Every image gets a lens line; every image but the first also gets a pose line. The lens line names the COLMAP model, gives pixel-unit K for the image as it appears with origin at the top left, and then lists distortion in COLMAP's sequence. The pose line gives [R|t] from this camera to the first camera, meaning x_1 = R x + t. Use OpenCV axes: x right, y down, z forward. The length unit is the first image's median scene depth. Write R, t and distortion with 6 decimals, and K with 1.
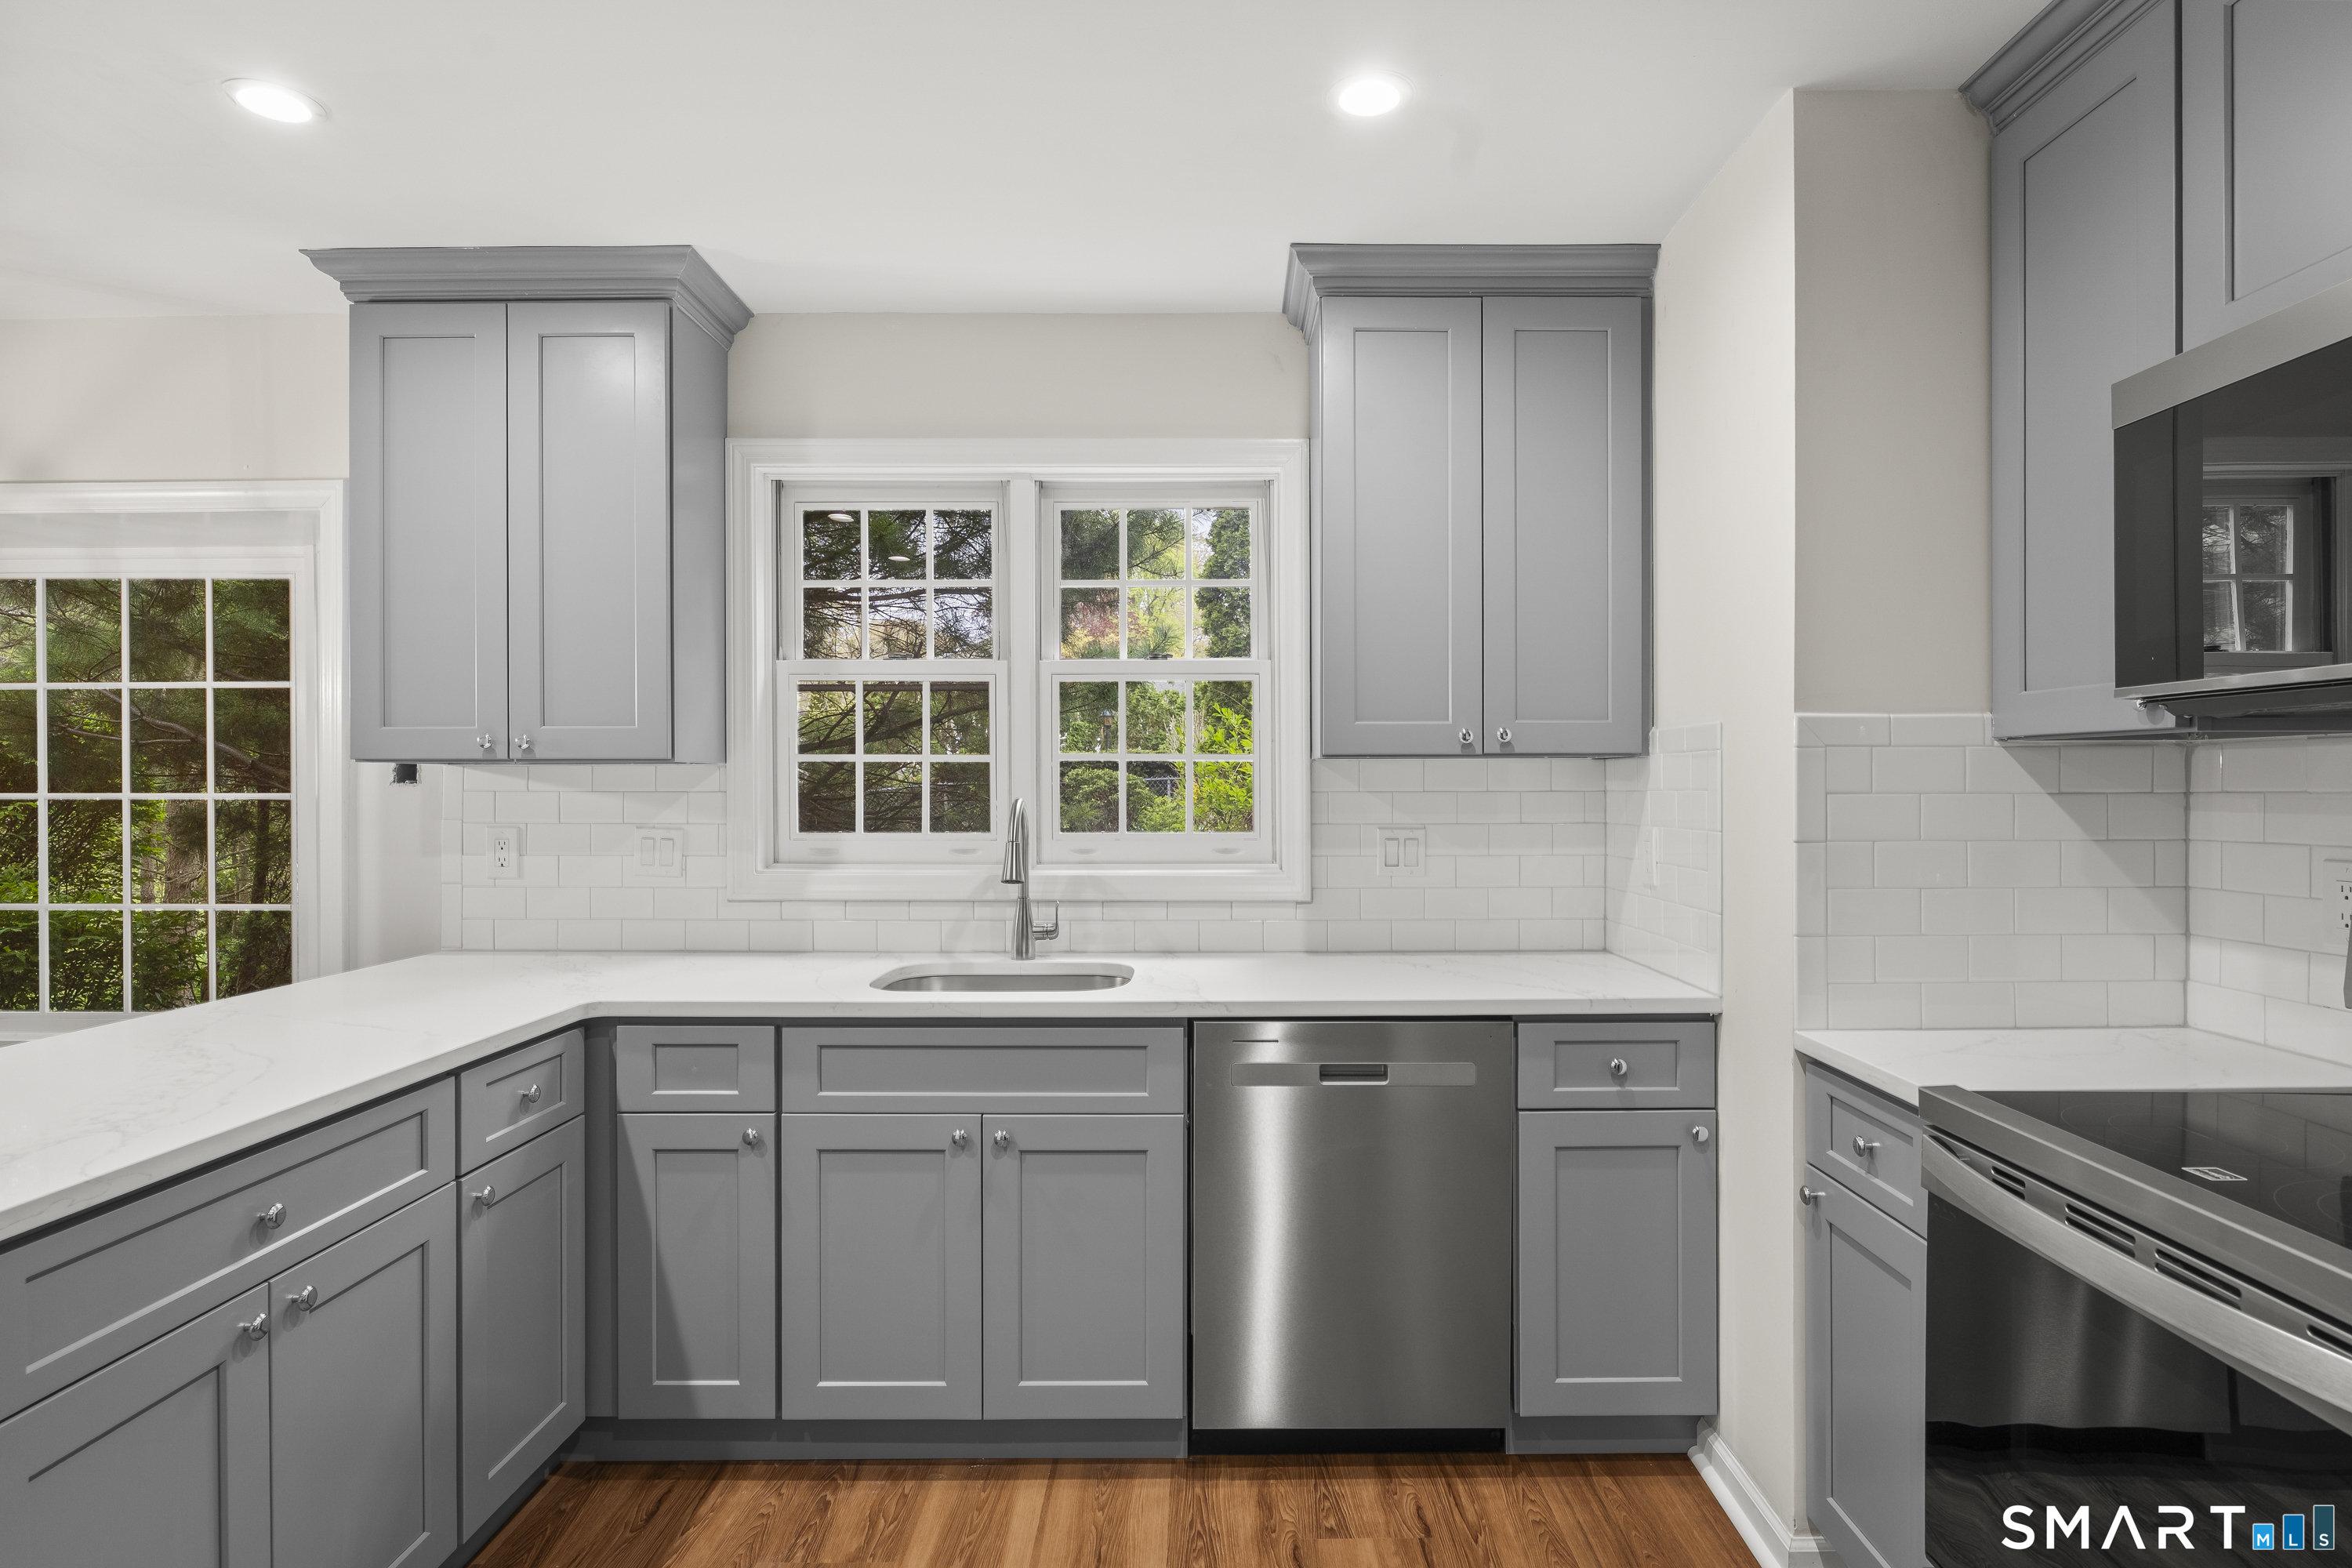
lens RADIAL K [[1212.2, 0, 1179.9], [0, 1212.2, 791.9], [0, 0, 1]] dist [-0.000247, -0.000284]
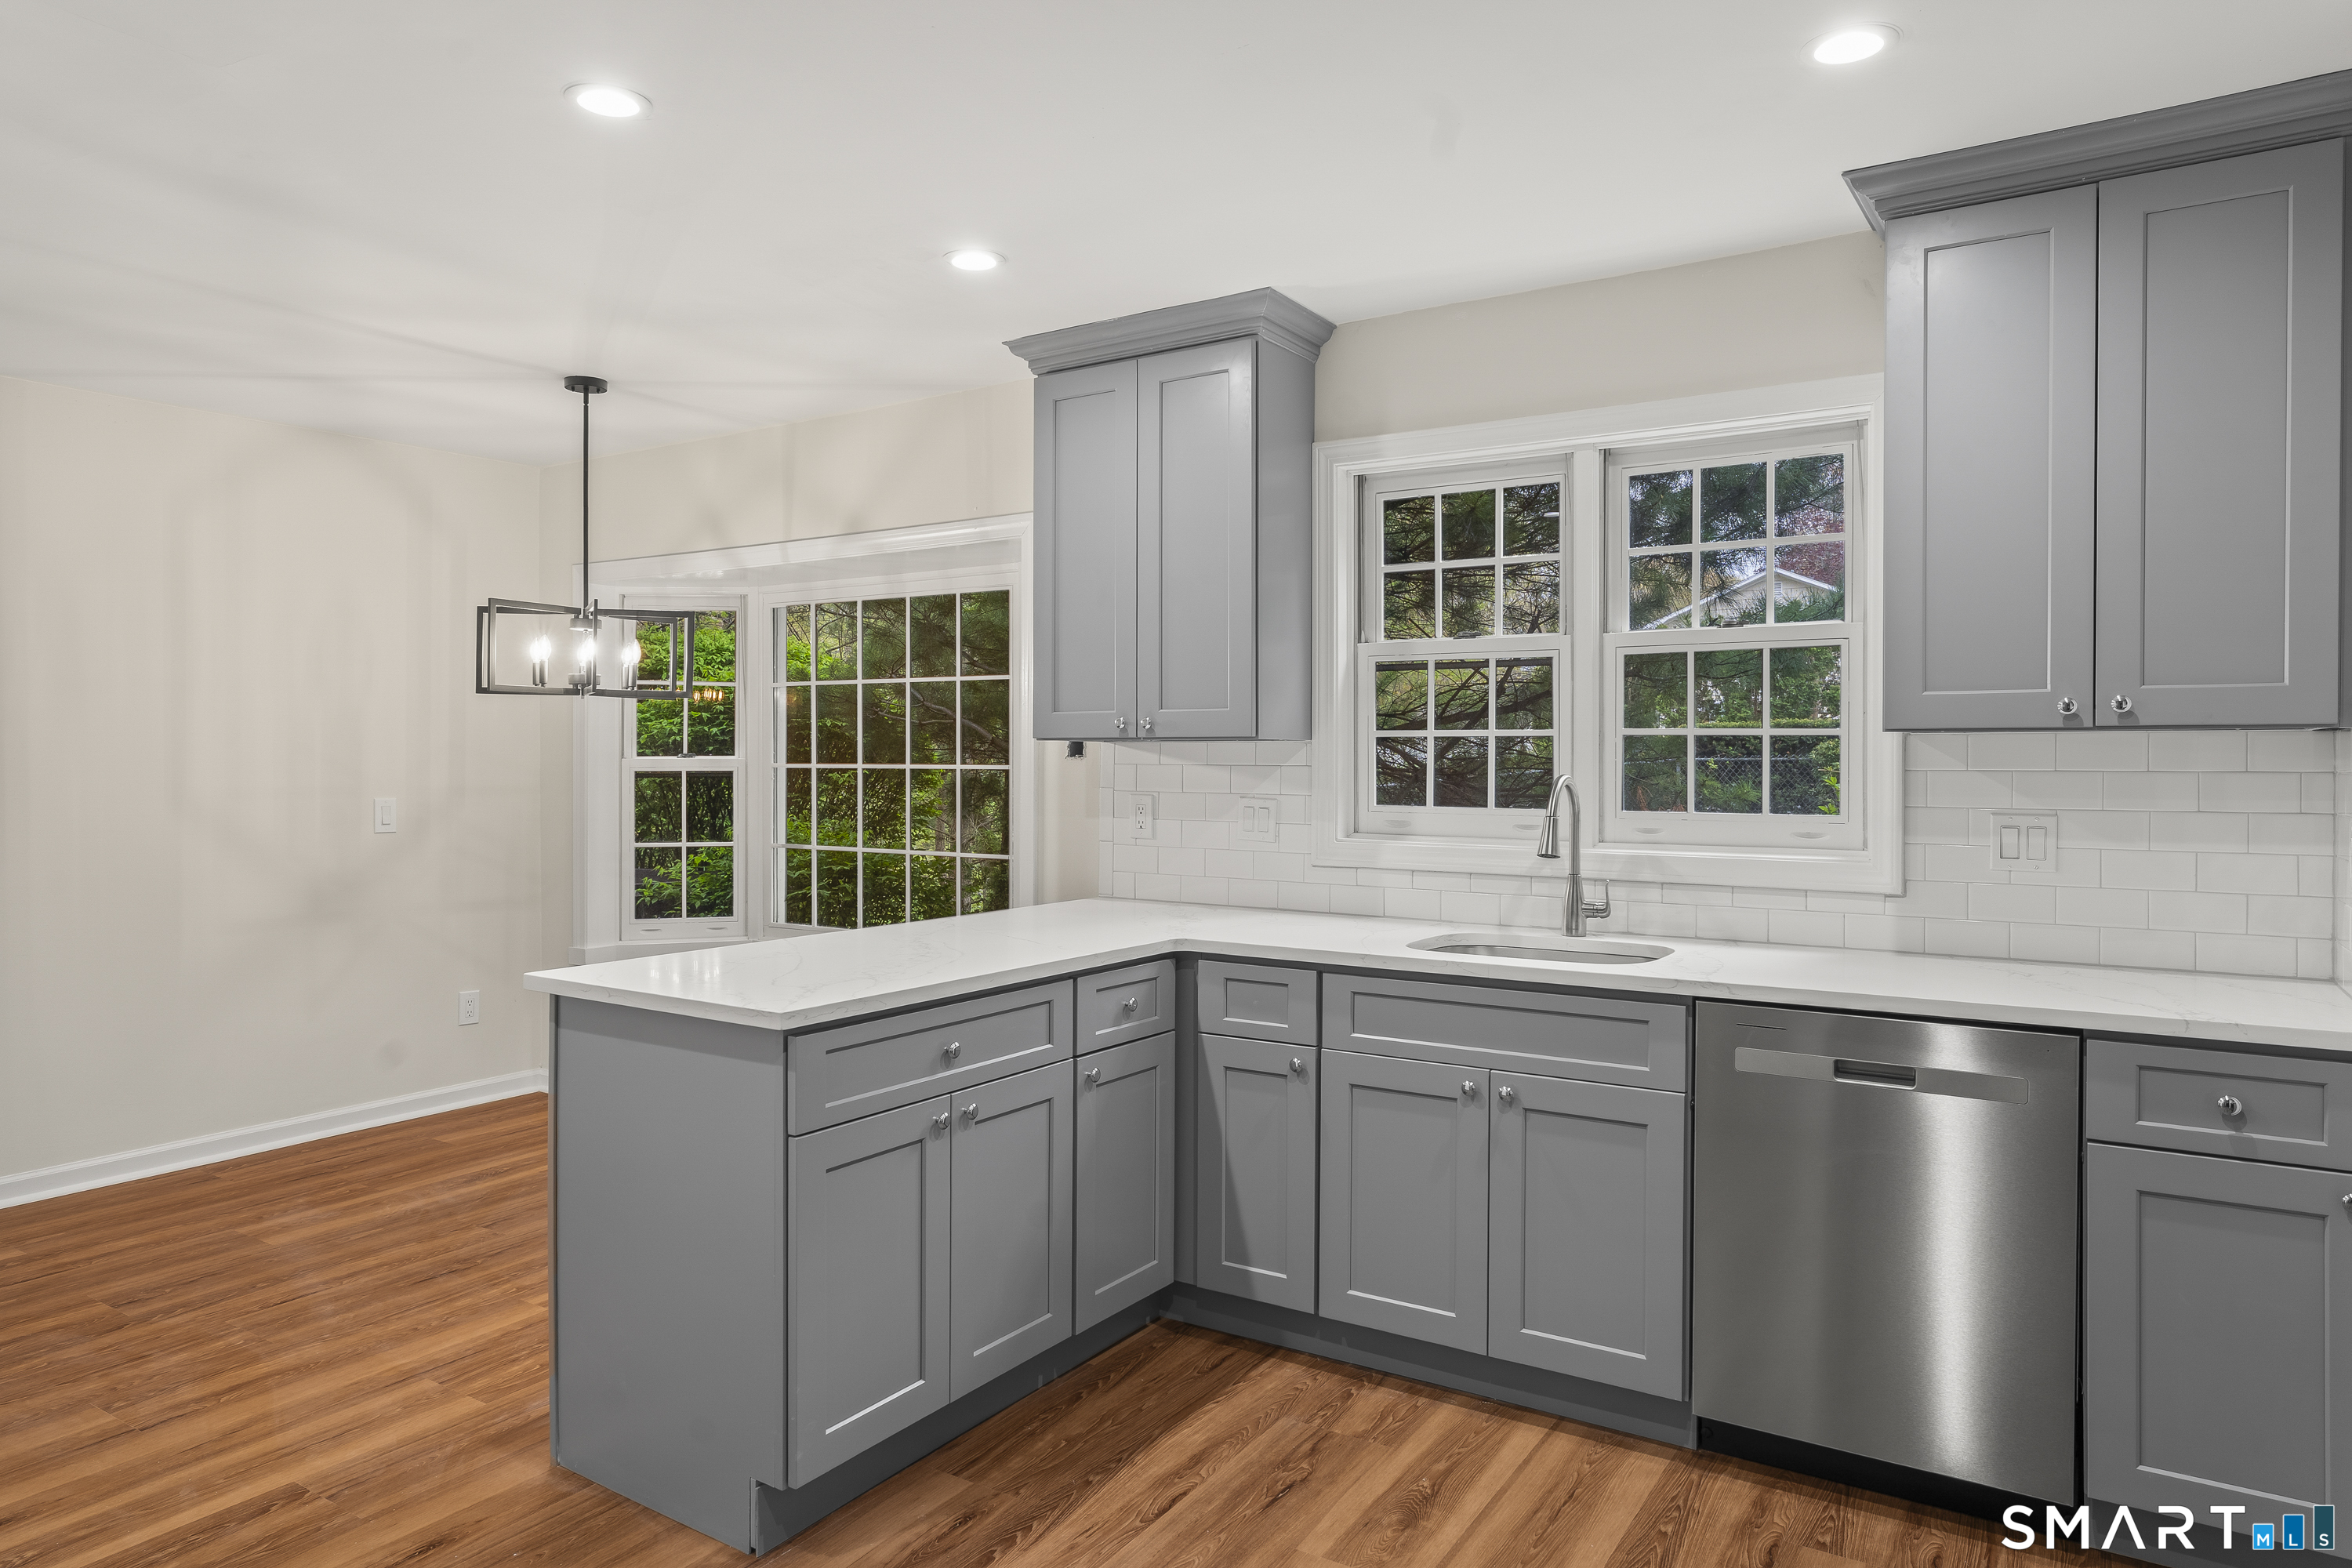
lens RADIAL K [[1447.2, 0, 1102.7], [0, 1447.2, 780.3], [0, 0, 1]] dist [0.000868, 0.053505]
pose [[0.825332, 0.012408, -0.564511, 0.255342], [-0.007948, 0.999915, 0.010358, 0.000854], [0.564592, -0.004062, 0.825360, -0.228335]]
